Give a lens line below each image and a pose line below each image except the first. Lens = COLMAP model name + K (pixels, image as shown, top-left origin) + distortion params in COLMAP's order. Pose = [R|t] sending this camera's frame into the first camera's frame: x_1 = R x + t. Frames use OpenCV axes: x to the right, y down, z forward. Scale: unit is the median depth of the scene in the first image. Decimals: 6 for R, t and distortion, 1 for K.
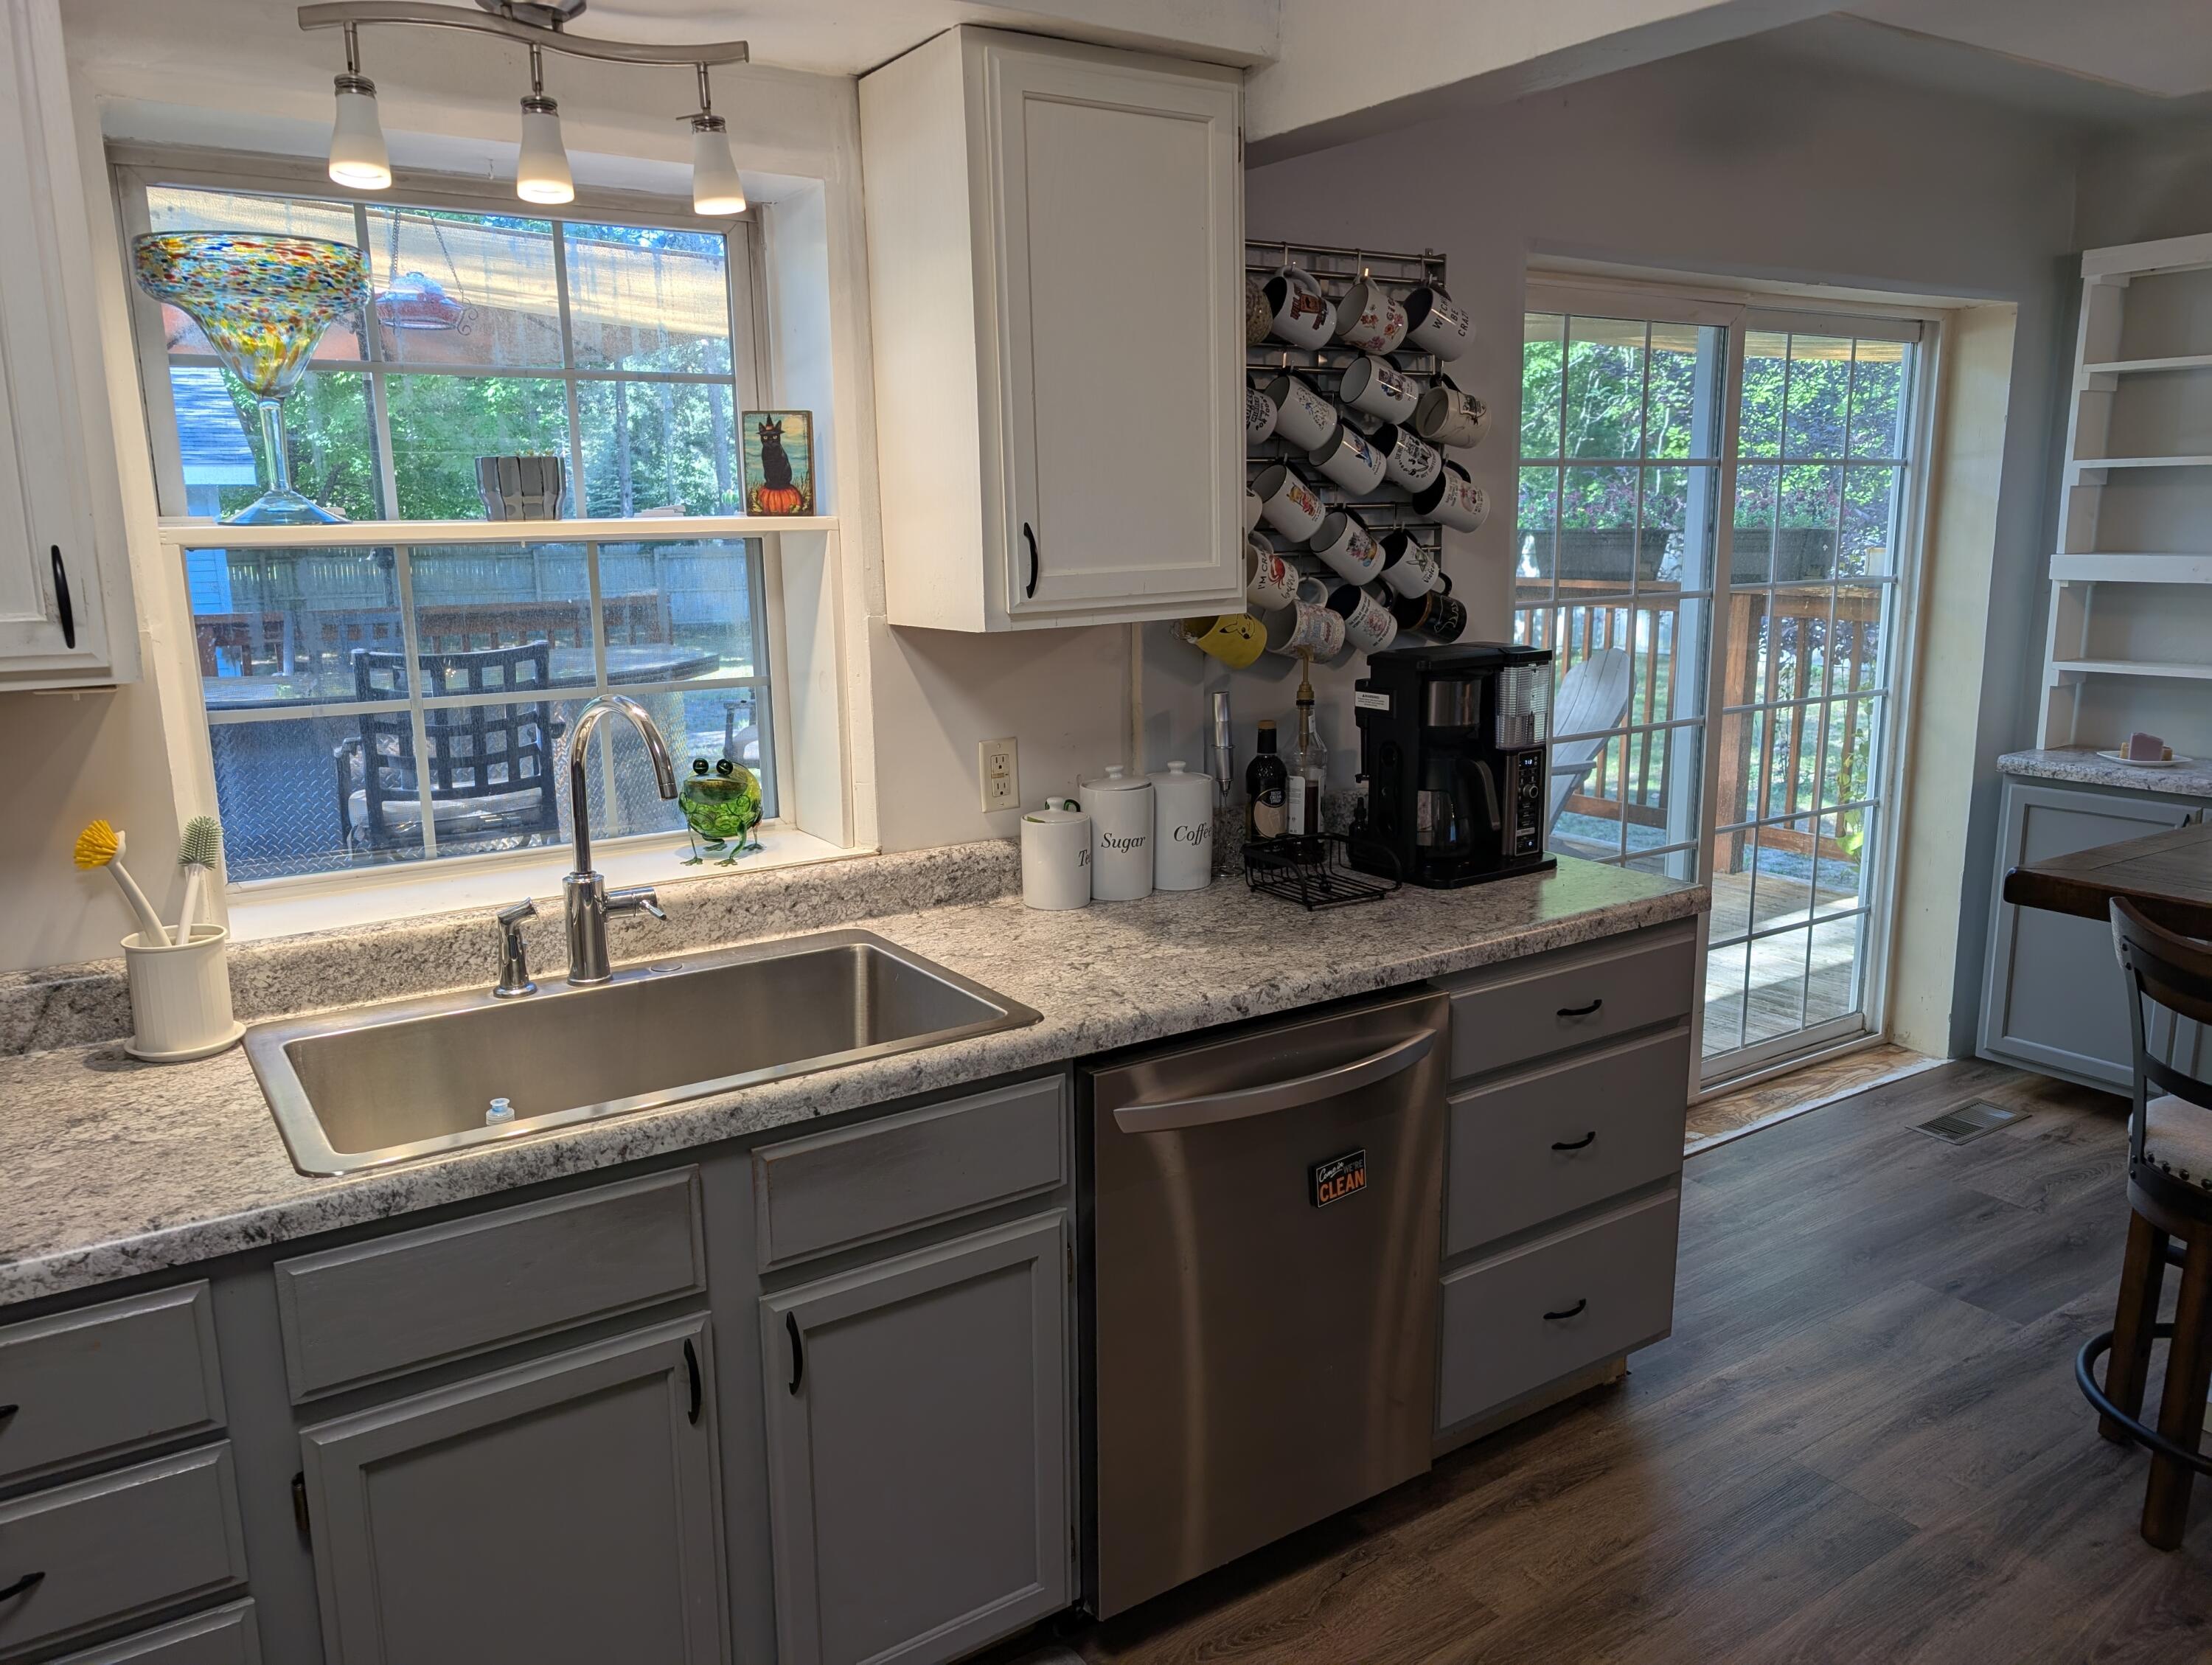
lens RADIAL K [[1591.8, 0, 1103.2], [0, 1591.8, 821.9], [0, 0, 1]] dist [0.001158, 0.001651]
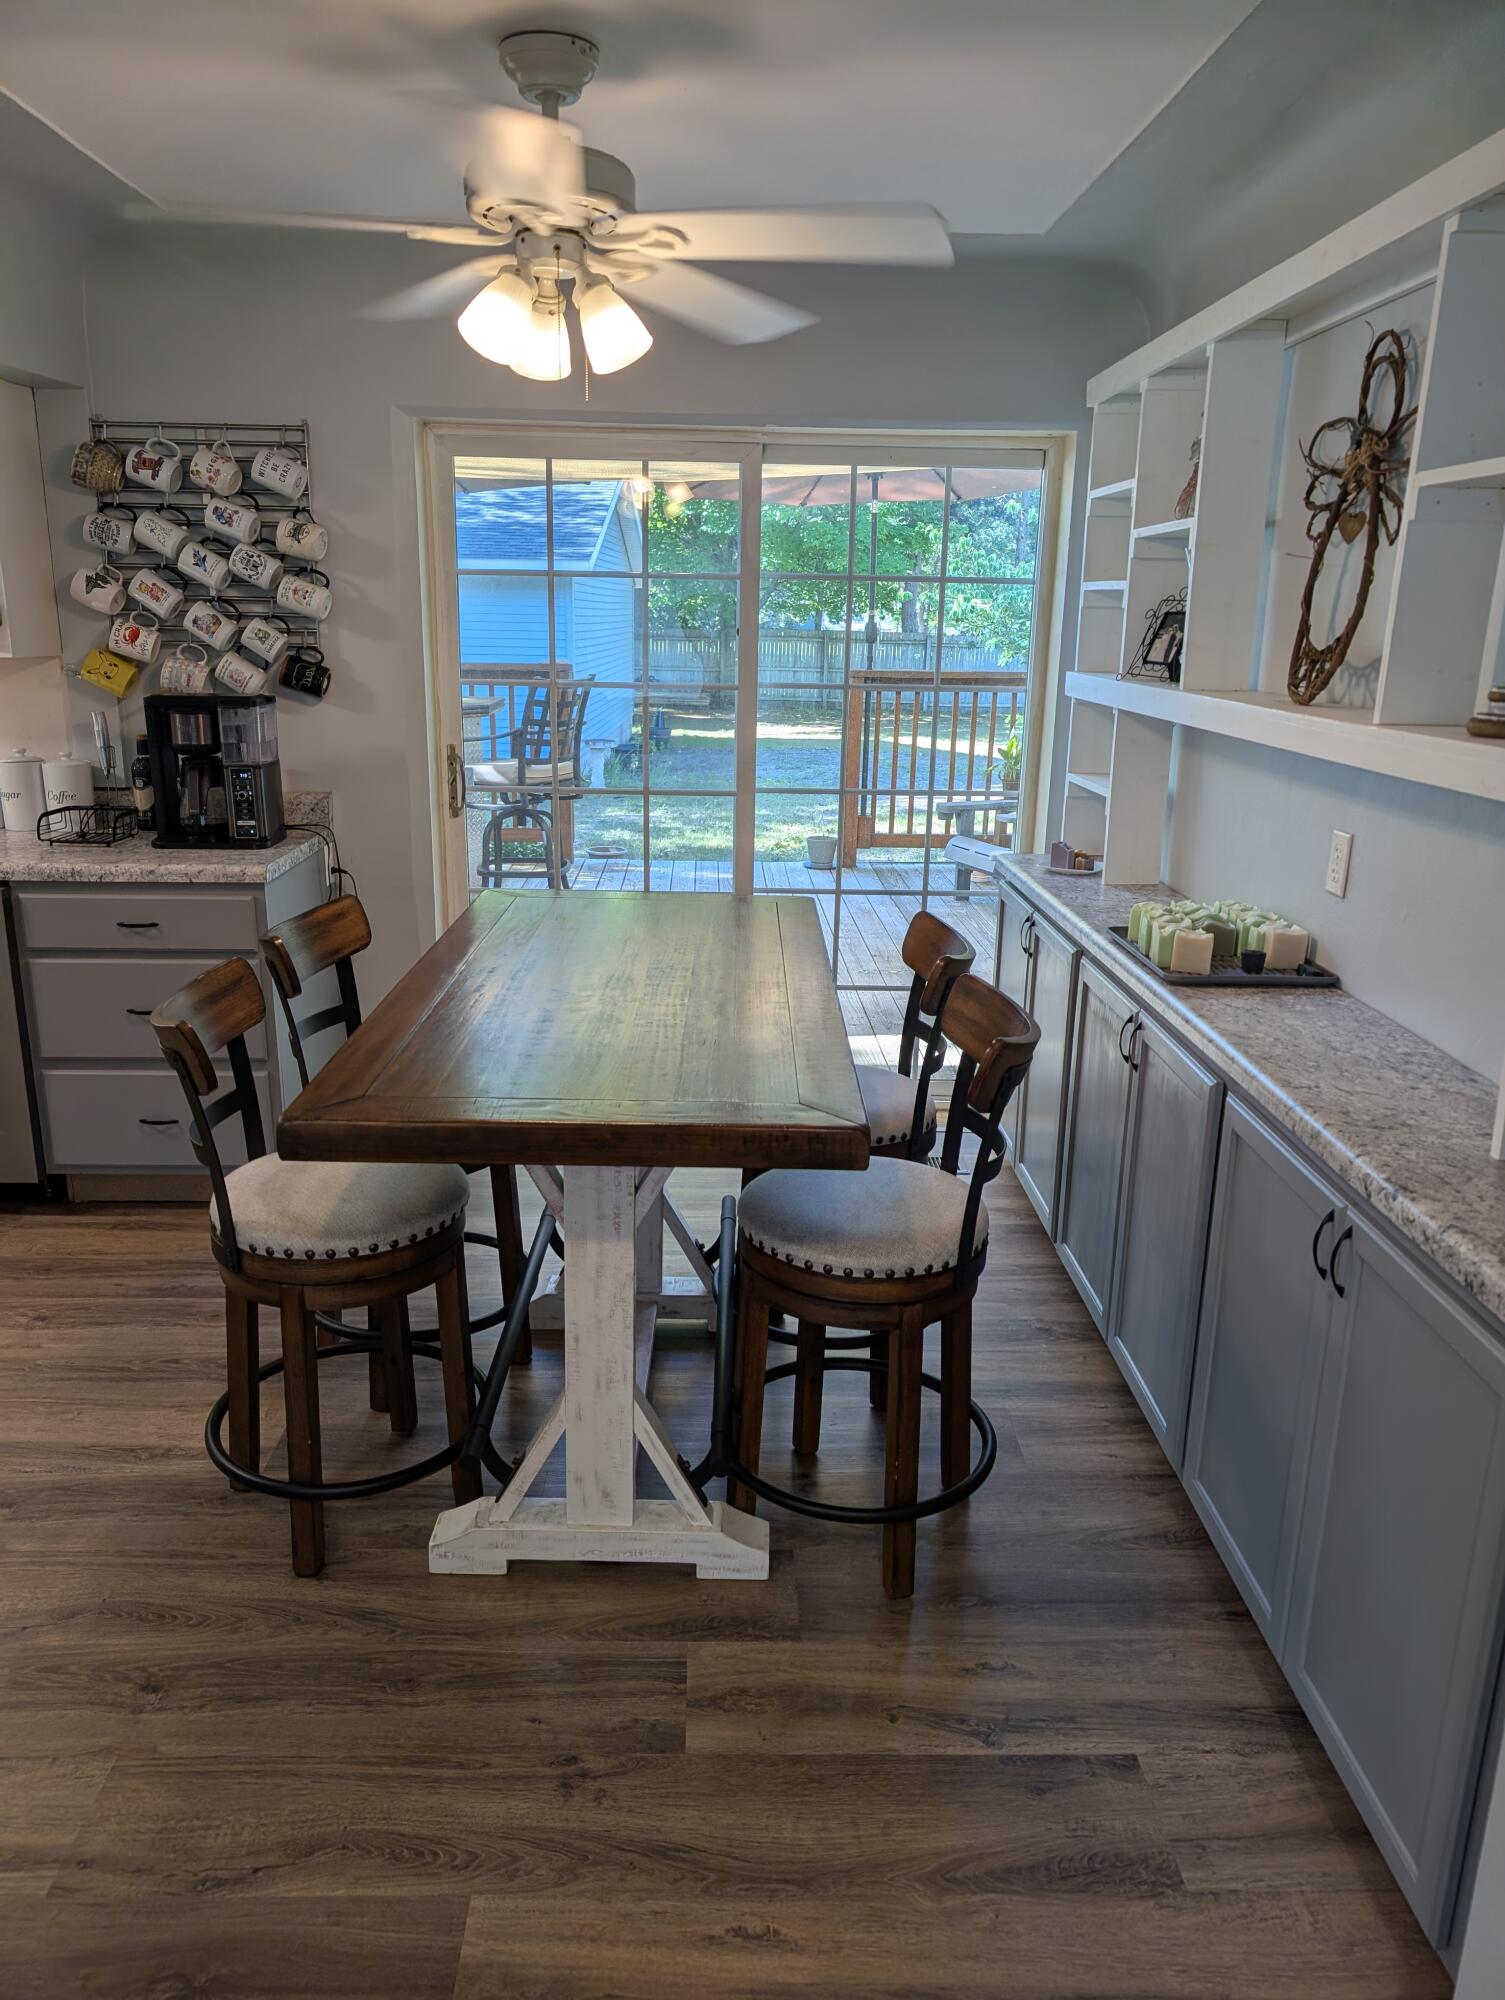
lens RADIAL K [[1433.3, 0, 752.5], [0, 1433.3, 1000.0], [0, 0, 1]] dist [-0.003854, -0.009273]
pose [[0.850356, 0.174237, -0.496525, 1.359683], [-0.124431, 0.983410, 0.131988, -0.066086], [0.511285, -0.050454, 0.857929, 0.089916]]
